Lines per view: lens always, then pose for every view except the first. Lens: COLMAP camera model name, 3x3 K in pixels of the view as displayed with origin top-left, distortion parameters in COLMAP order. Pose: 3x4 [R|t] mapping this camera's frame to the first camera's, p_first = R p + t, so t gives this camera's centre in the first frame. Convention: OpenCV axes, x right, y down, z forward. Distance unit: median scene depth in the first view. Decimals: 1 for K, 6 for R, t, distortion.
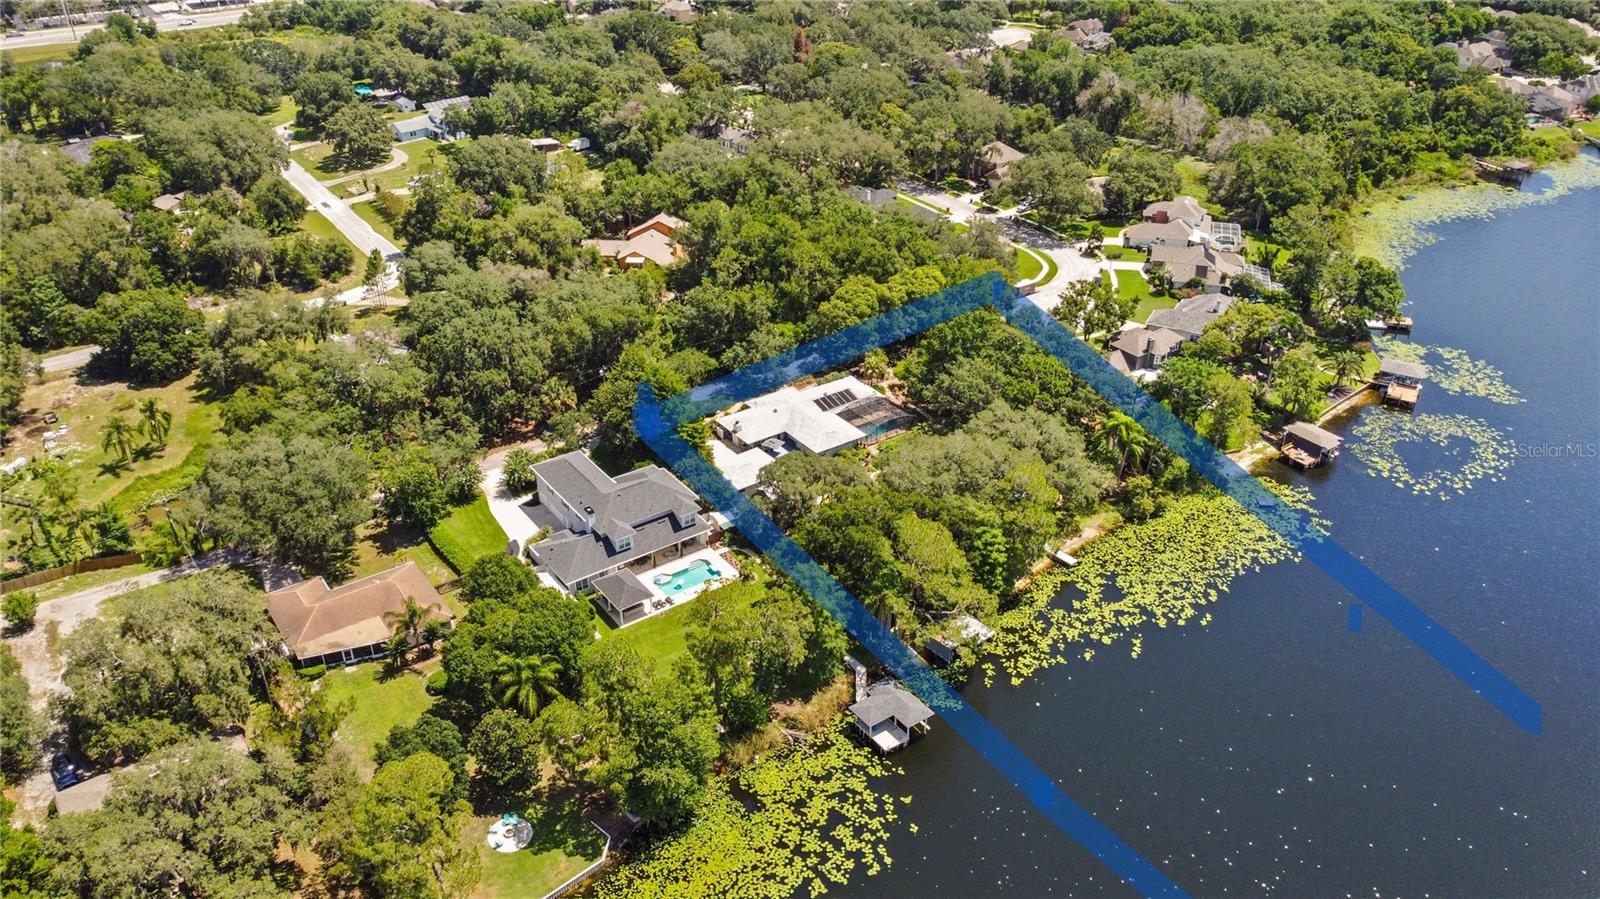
lens RADIAL K [[1203.4, 0, 800.0], [0, 1203.4, 449.5], [0, 0, 1]] dist [-0.001764, -0.005426]
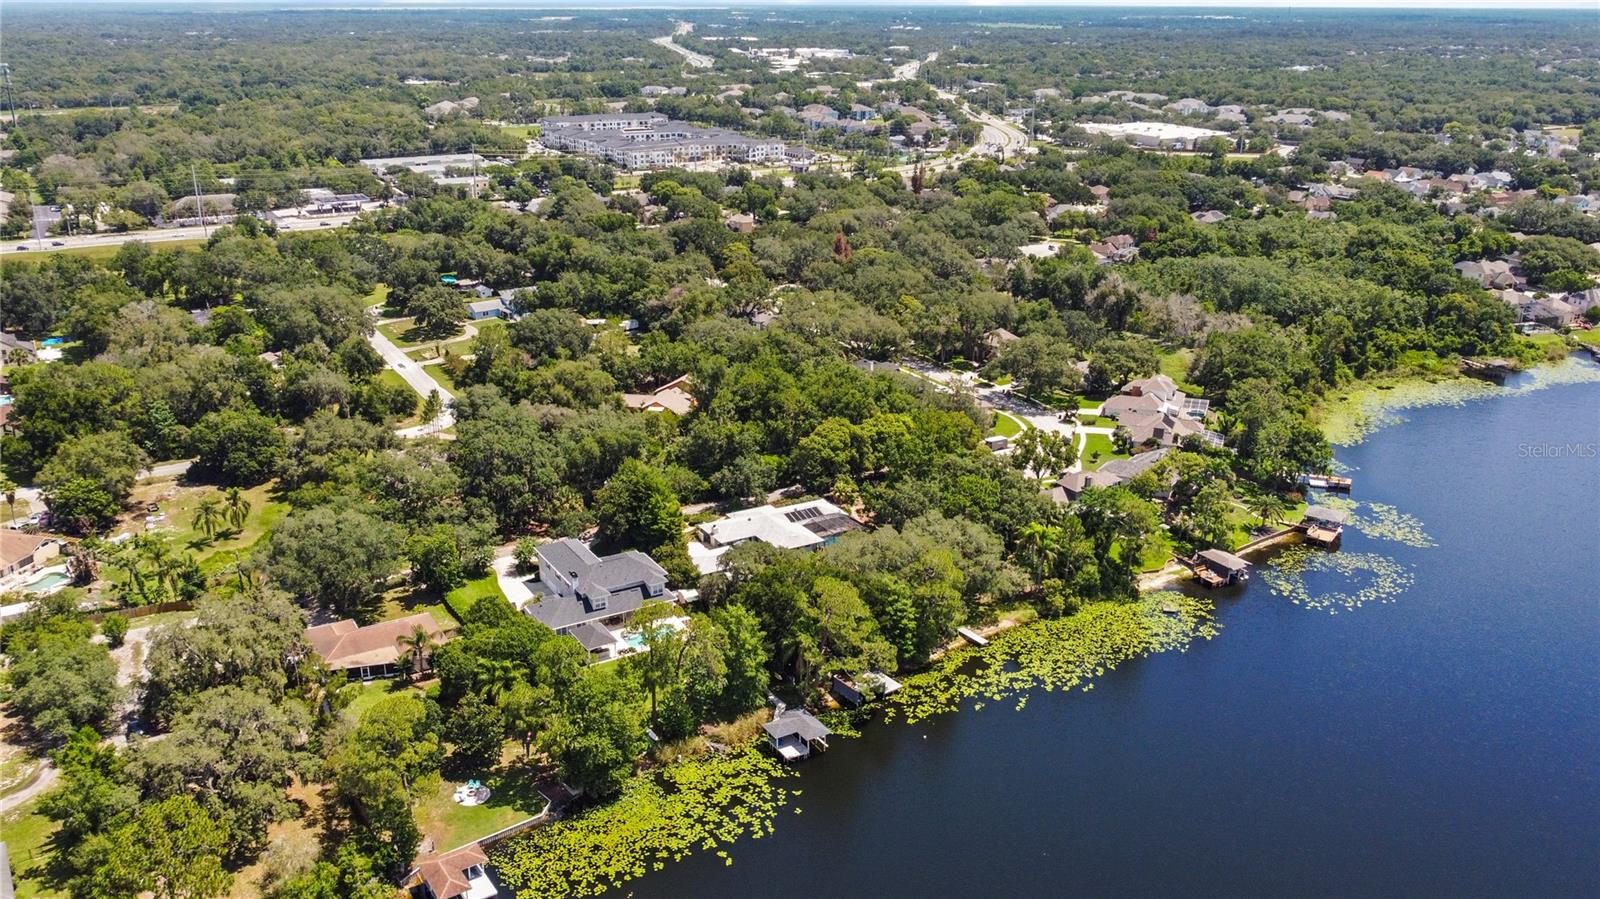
lens RADIAL K [[1279.6, 0, 797.5], [0, 1279.6, 448.3], [0, 0, 1]] dist [0.000619, -0.014338]
pose [[0.996201, 0.031388, -0.081228, 0.138314], [-0.046435, 0.980574, -0.190572, 0.148963], [0.073669, 0.193620, 0.978307, -0.246667]]
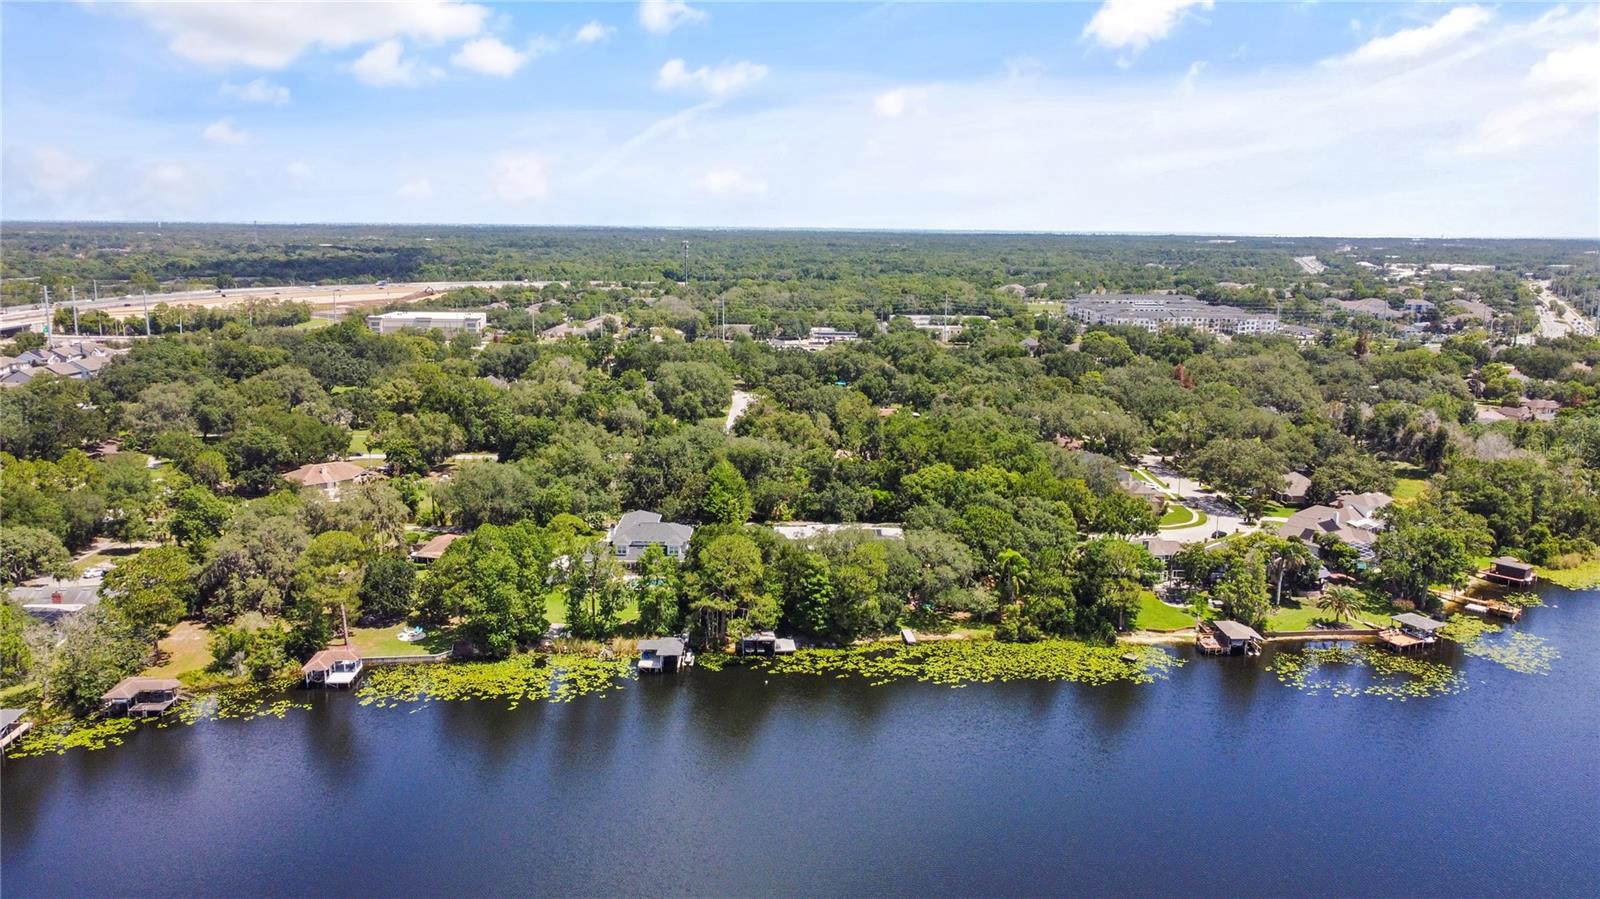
lens RADIAL K [[1190.5, 0, 794.7], [0, 1190.5, 447.1], [0, 0, 1]] dist [0.000989, -0.006479]
pose [[0.818530, 0.113481, -0.563143, 0.761102], [-0.299537, 0.920796, -0.249825, 0.241141], [0.490189, 0.373172, 0.787691, -0.073063]]
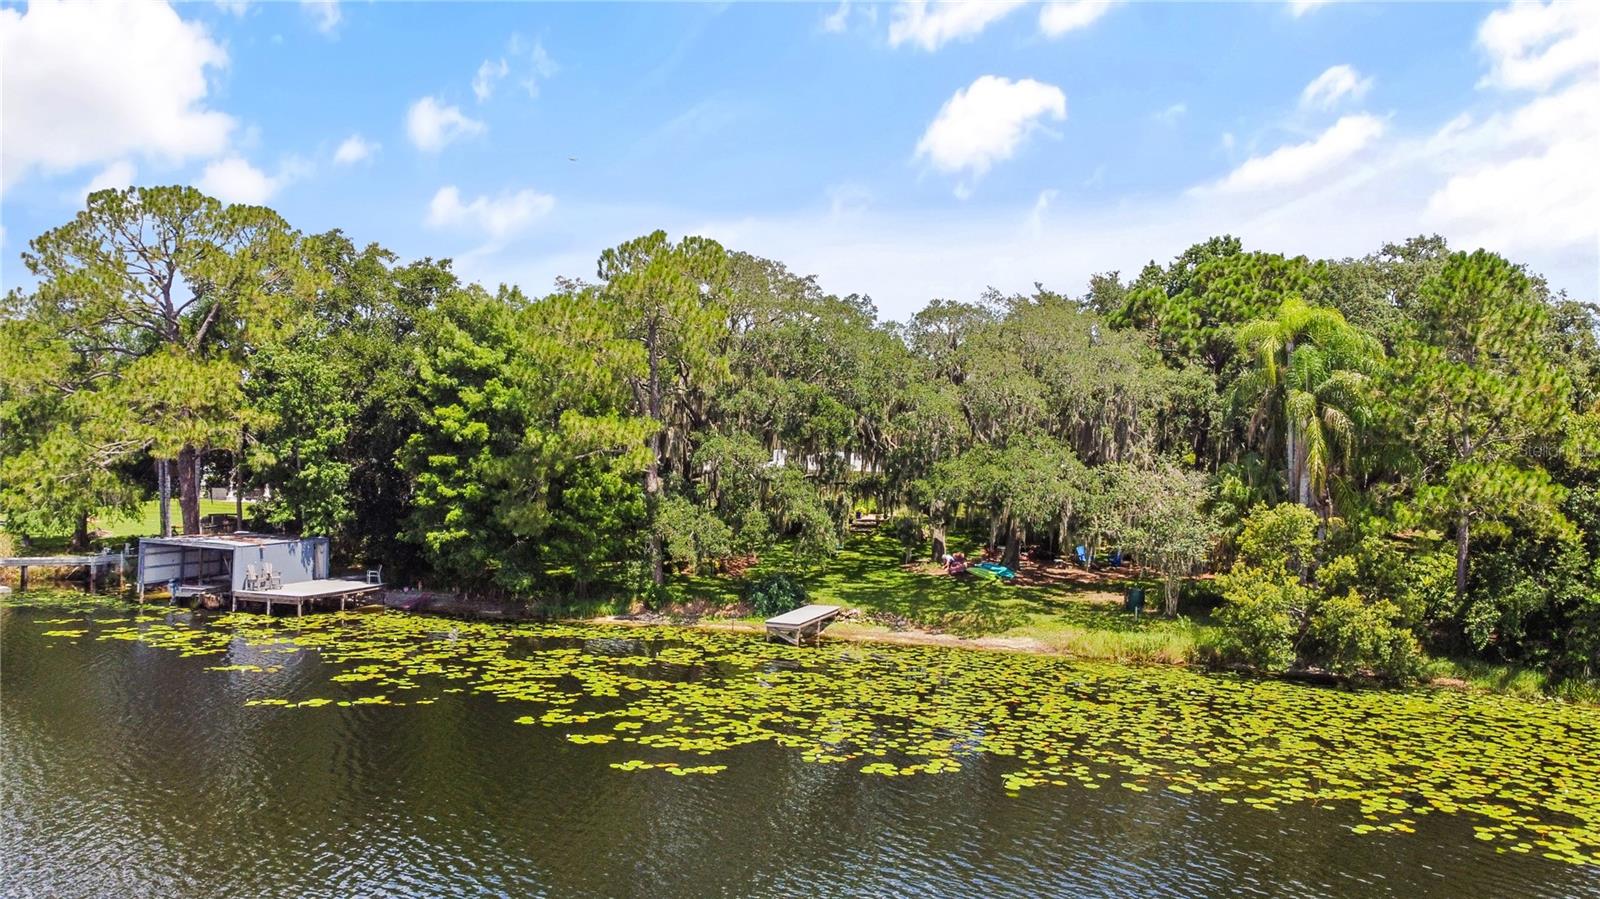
lens RADIAL K [[1212.3, 0, 797.6], [0, 1212.3, 450.4], [0, 0, 1]] dist [0.003287, -0.002580]
pose [[0.514782, 0.013686, -0.857212, 0.454918], [-0.457814, 0.849762, -0.261365, 0.127135], [0.724849, 0.526989, 0.443707, 0.832153]]
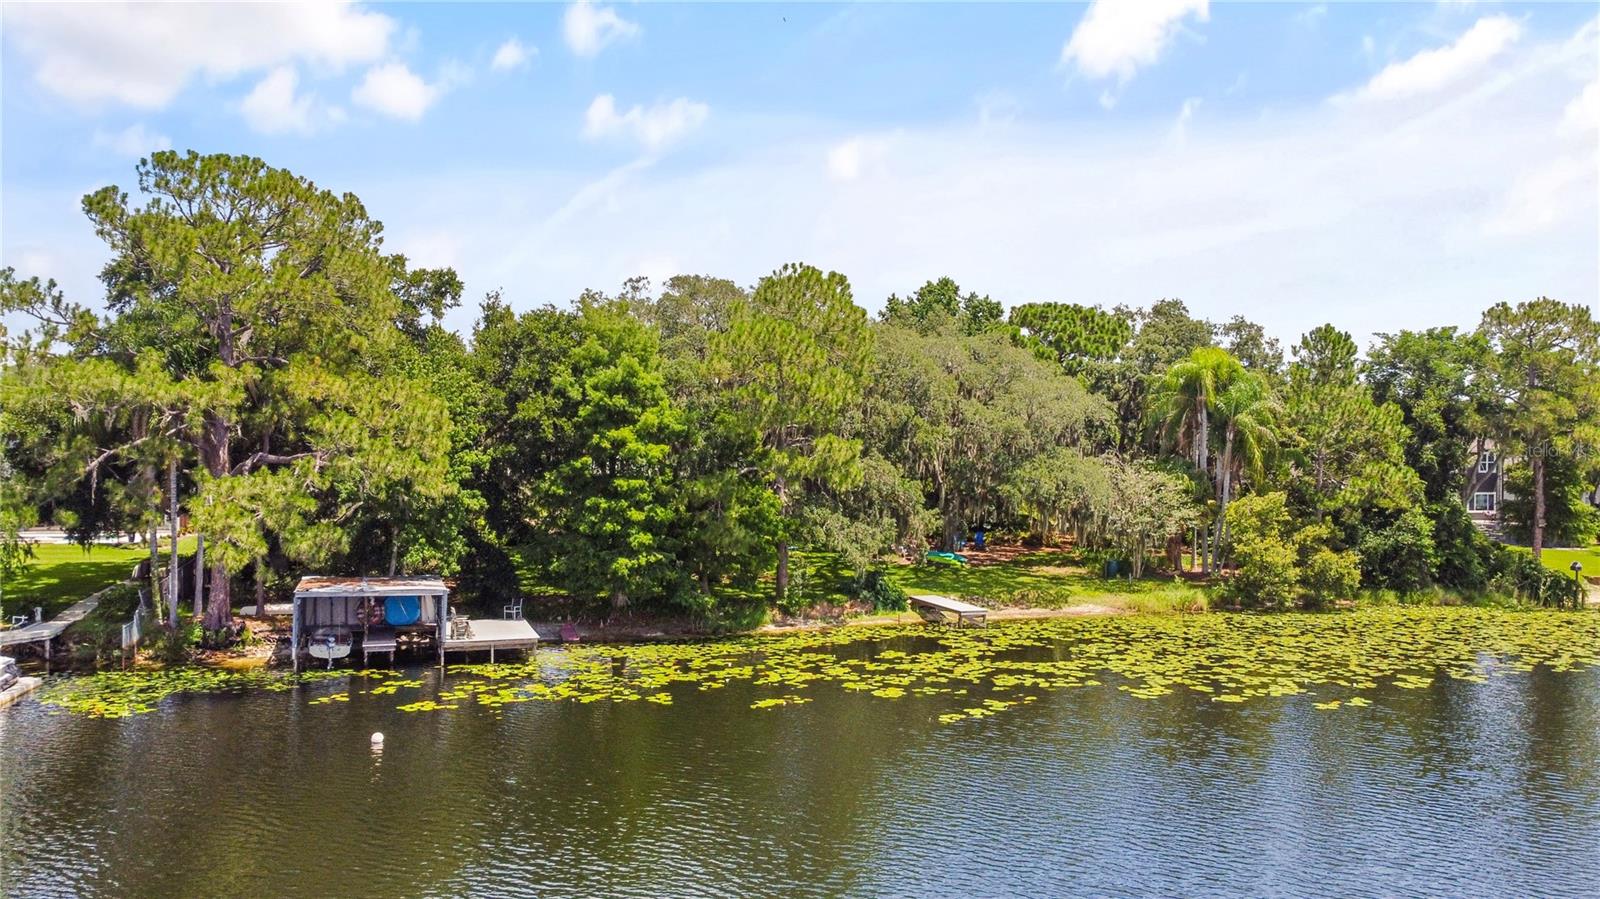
lens RADIAL K [[1212.3, 0, 797.6], [0, 1212.3, 450.4], [0, 0, 1]] dist [0.003287, -0.002580]
pose [[0.927105, 0.007926, -0.374718, 0.298043], [-0.196443, 0.861727, -0.467800, 0.213794], [0.319197, 0.507311, 0.800468, 0.675936]]
